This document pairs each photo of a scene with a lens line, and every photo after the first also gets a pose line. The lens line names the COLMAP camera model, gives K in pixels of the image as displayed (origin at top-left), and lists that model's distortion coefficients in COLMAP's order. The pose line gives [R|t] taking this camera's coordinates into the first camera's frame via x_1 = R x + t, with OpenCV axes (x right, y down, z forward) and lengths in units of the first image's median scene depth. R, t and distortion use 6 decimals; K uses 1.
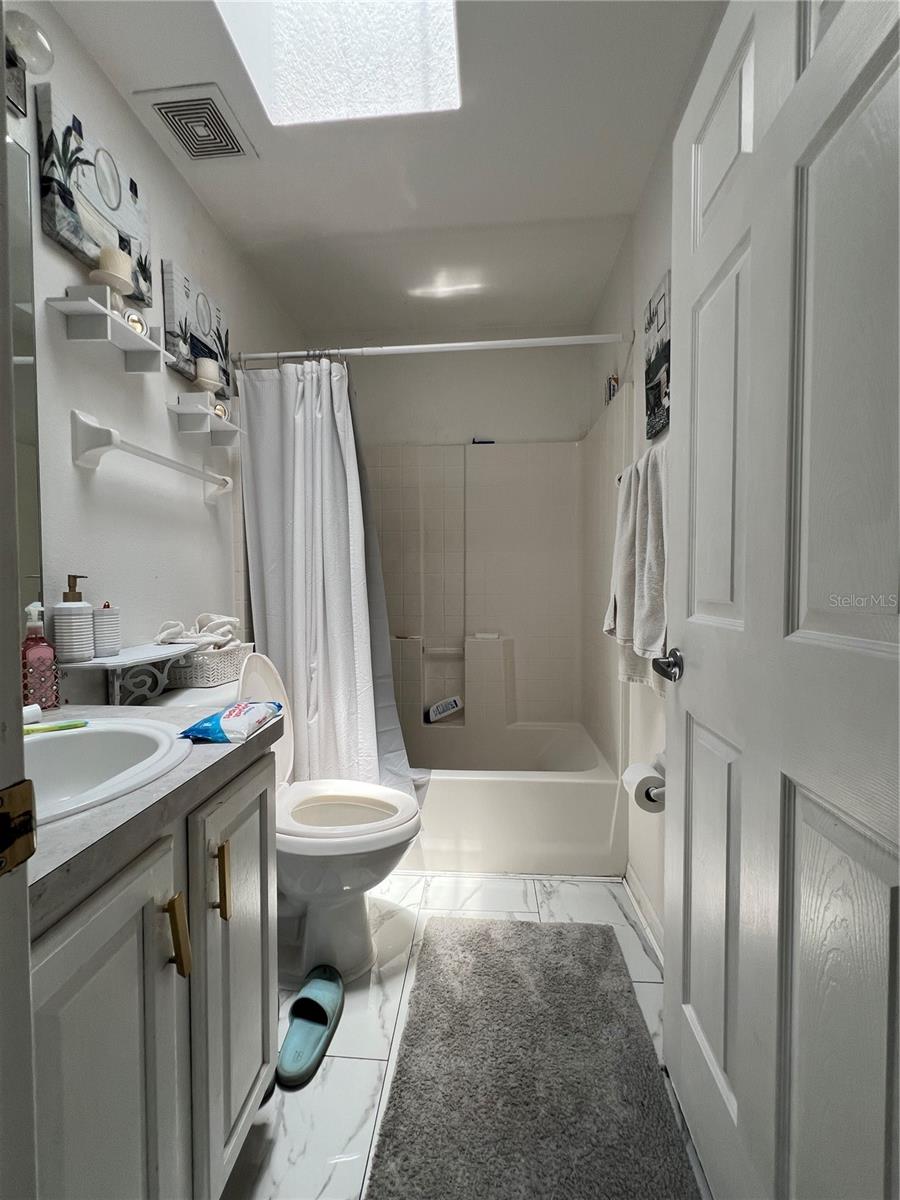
lens RADIAL K [[479.6, 0, 452.5], [0, 479.6, 598.1], [0, 0, 1]] dist [-0.002722, 0.001438]
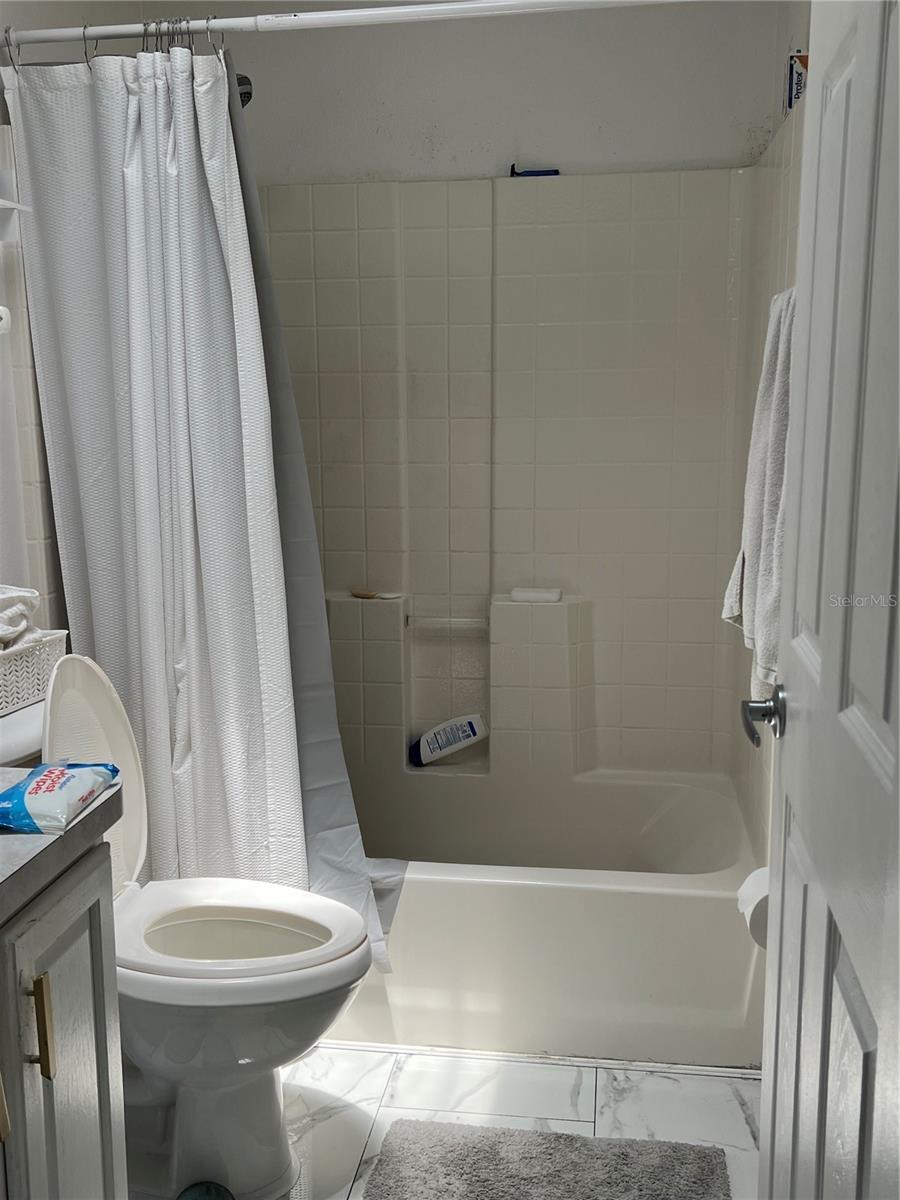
lens RADIAL K [[1162.1, 0, 447.9], [0, 1162.1, 608.7], [0, 0, 1]] dist [0.148515, -0.314802]
pose [[0.997265, 0.011086, -0.073068, 0.097844], [-0.000289, 0.989263, 0.146148, -0.112847], [0.073904, -0.145727, 0.986561, -0.241566]]
